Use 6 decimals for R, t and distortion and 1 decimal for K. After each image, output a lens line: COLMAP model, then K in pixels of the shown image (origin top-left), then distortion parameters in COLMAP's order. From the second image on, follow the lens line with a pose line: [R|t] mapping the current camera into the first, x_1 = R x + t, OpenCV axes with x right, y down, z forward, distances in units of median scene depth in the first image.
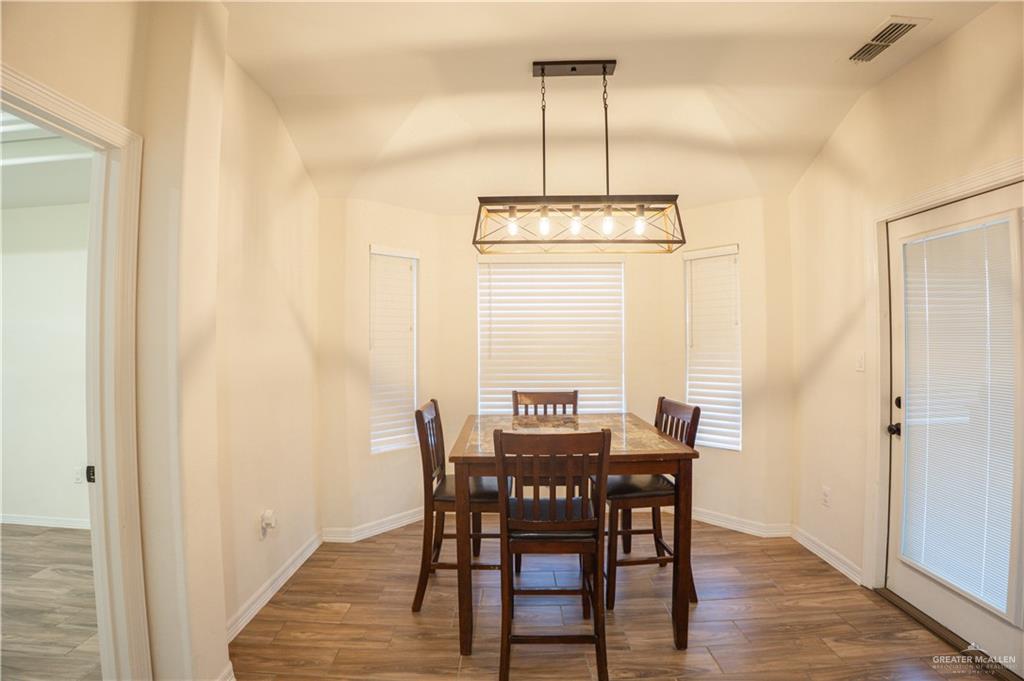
lens RADIAL K [[460.5, 0, 508.8], [0, 460.5, 336.5], [0, 0, 1]] dist [-0.082188, 0.009884]
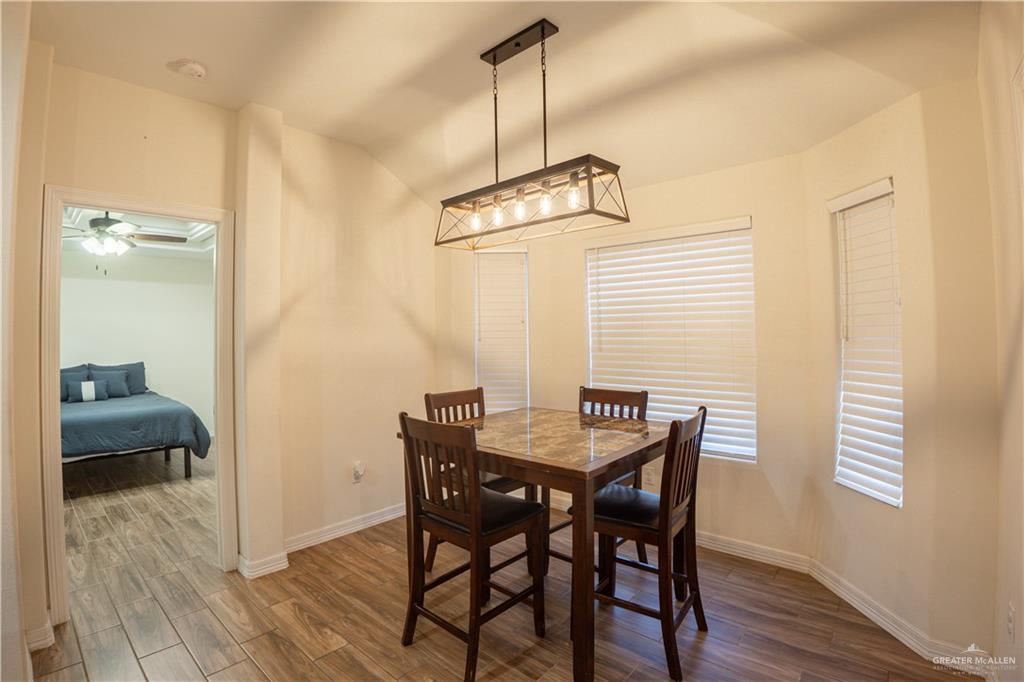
lens RADIAL K [[496.8, 0, 496.8], [0, 496.8, 325.2], [0, 0, 1]] dist [-0.070213, 0.000942]
pose [[0.736258, -0.011838, -0.676597, 0.760462], [0.010582, 0.999926, -0.005979, -0.000462], [0.676618, -0.002758, 0.736329, 0.204922]]
